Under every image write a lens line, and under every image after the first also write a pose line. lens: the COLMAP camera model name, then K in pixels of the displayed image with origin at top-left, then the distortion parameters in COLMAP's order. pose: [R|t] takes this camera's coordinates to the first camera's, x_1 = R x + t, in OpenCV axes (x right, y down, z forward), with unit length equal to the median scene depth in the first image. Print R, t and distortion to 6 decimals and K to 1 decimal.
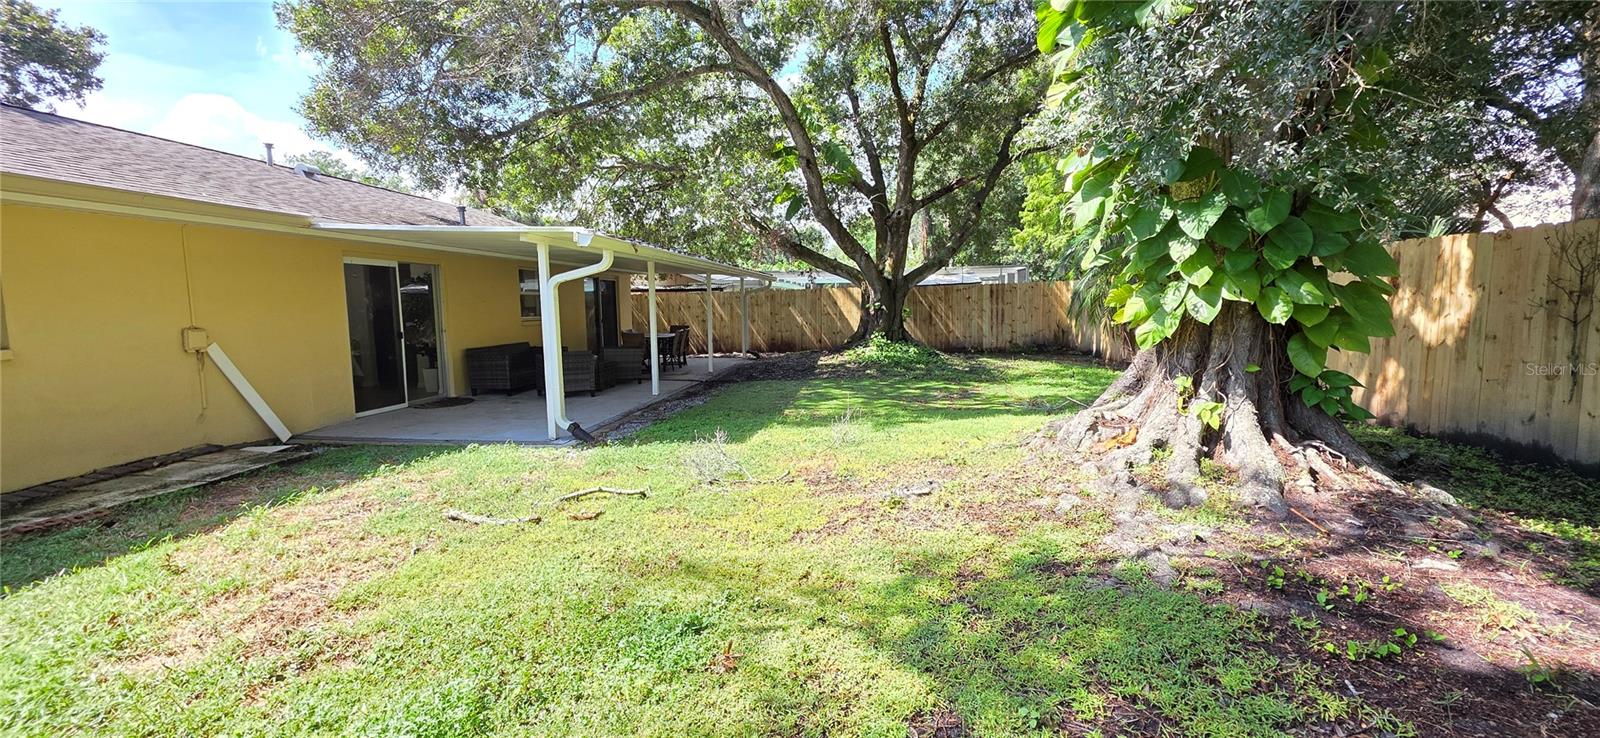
lens RADIAL K [[643.3, 0, 804.8], [0, 643.3, 369.1], [0, 0, 1]] dist [0.000315, 0.000037]
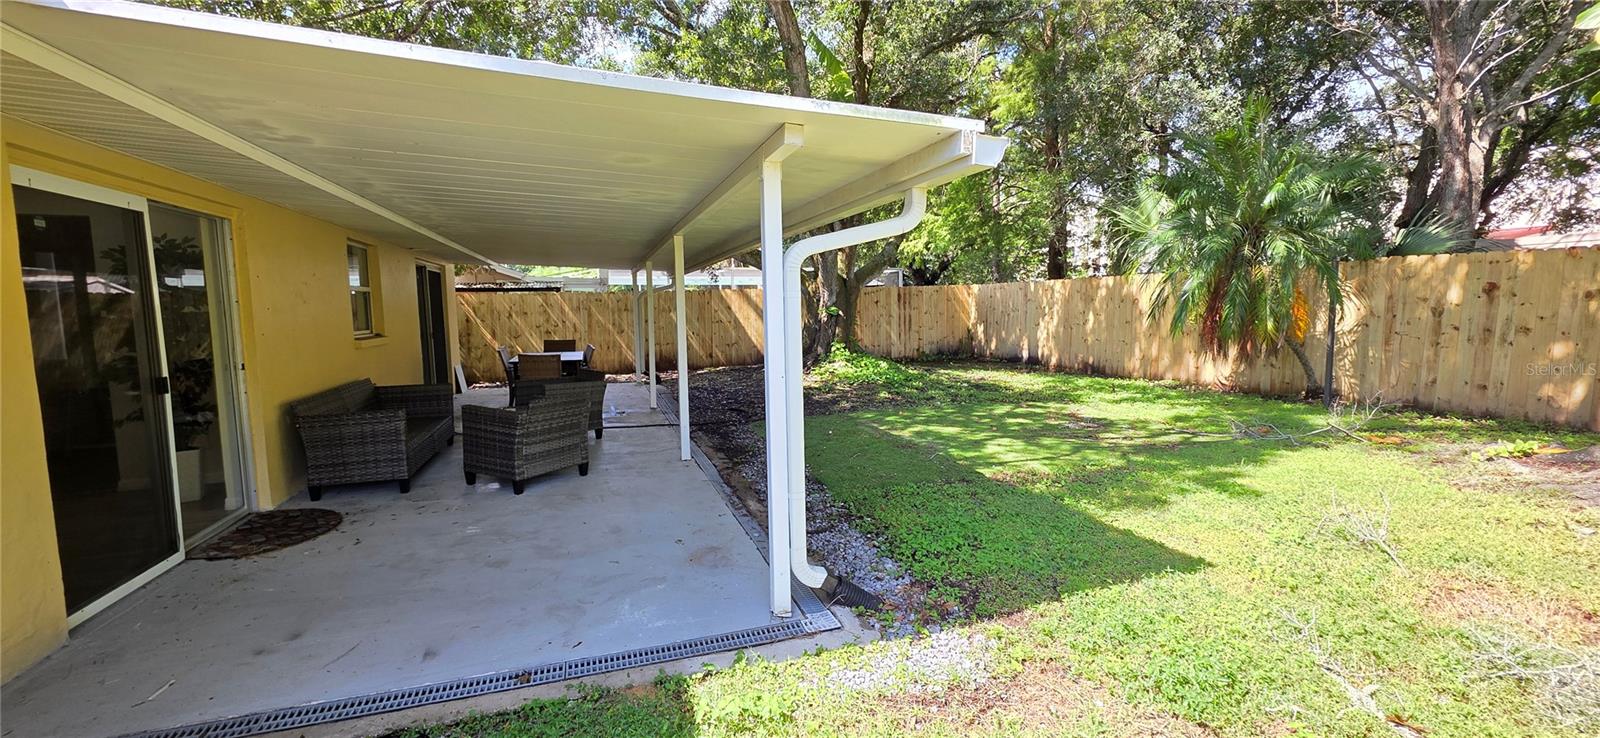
lens RADIAL K [[643.3, 0, 802.1], [0, 643.3, 370.5], [0, 0, 1]] dist [0.000315, 0.000037]
pose [[0.900131, -0.041253, 0.433661, -0.442952], [0.044211, 0.999017, 0.003265, -0.045404], [-0.433369, 0.016233, 0.901070, 0.468298]]
